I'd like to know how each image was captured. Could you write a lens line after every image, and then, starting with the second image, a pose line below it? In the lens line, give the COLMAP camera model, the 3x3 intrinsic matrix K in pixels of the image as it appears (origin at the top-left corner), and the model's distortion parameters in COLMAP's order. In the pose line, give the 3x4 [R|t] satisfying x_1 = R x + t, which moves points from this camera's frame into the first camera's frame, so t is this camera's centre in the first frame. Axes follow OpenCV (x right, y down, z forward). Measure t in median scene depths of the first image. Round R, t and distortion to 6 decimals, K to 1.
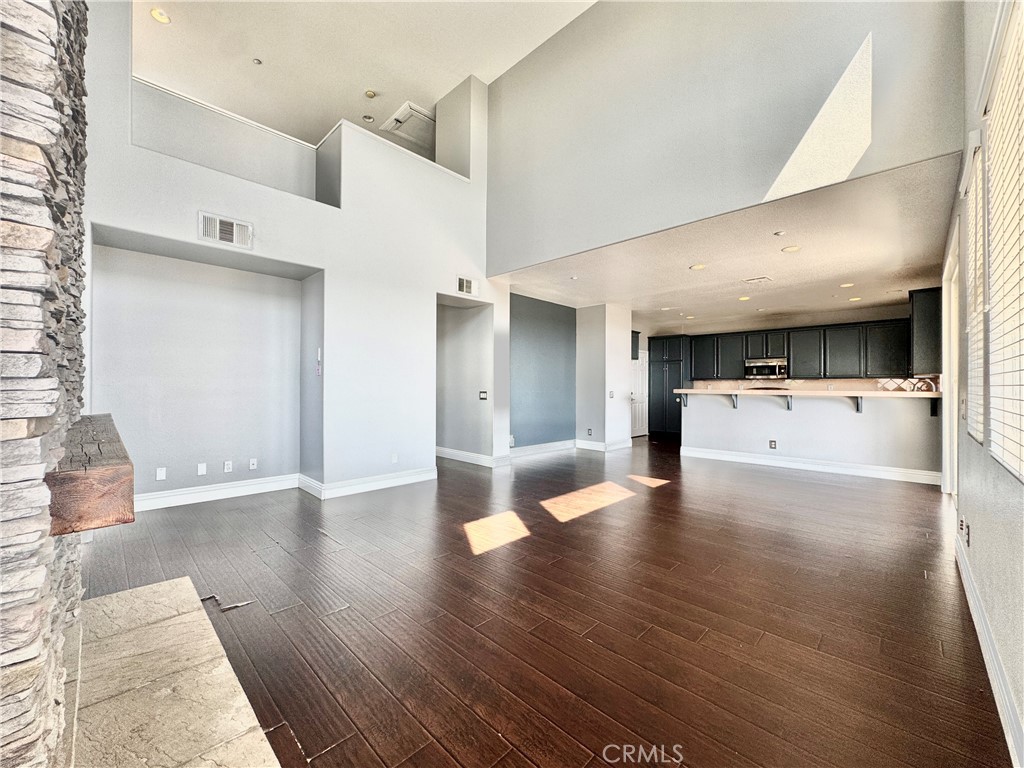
lens RADIAL K [[409.7, 0, 512.3], [0, 409.7, 384.4], [0, 0, 1]] dist [-0.000842, 0.000029]
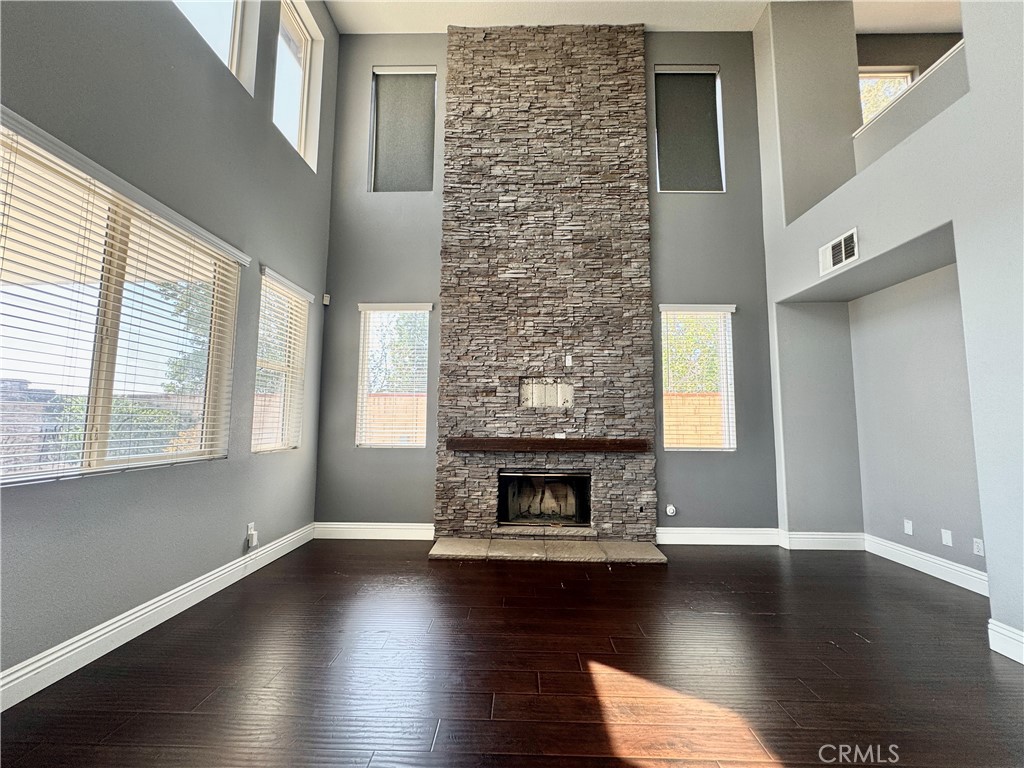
lens RADIAL K [[409.7, 0, 510.3], [0, 409.7, 382.0], [0, 0, 1]] dist [-0.000842, 0.000029]
pose [[-0.727095, -0.067933, -0.683167, 0.384768], [-0.004722, 0.995564, -0.093972, -0.004584], [0.686520, -0.065101, -0.724190, 1.073891]]
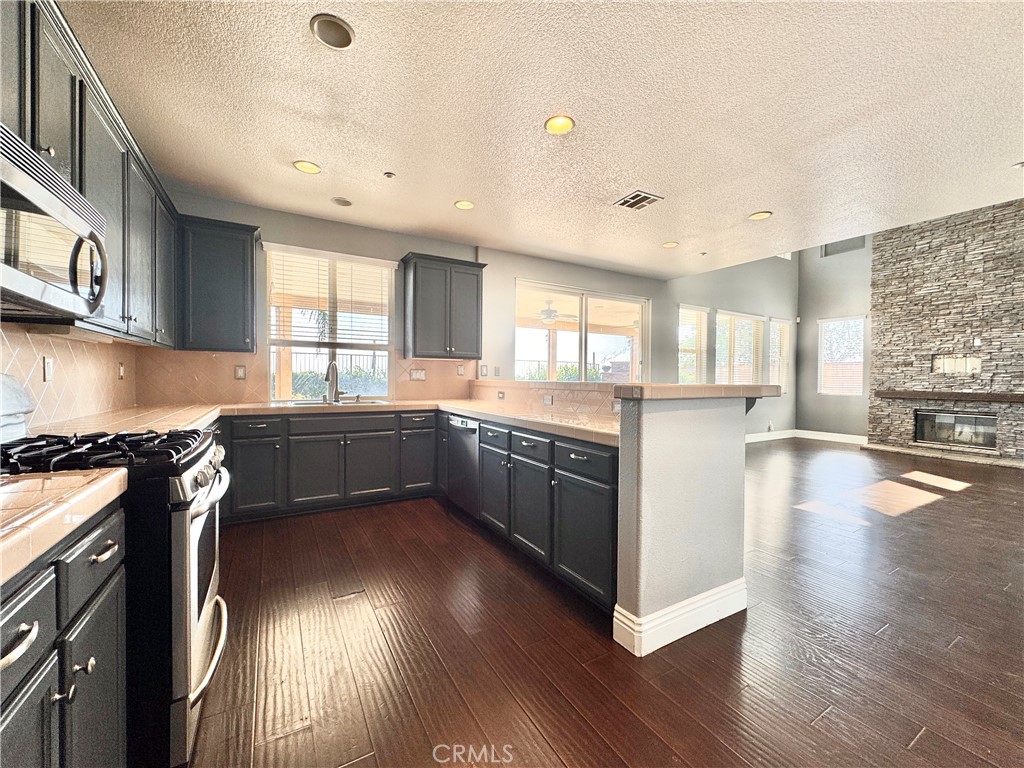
lens RADIAL K [[409.7, 0, 511.4], [0, 409.7, 383.3], [0, 0, 1]] dist [-0.000842, 0.000029]
pose [[-0.964751, -0.010610, 0.262949, 0.735517], [-0.008575, 0.999924, 0.008885, 0.001317], [-0.263023, 0.006317, -0.964769, 2.009249]]
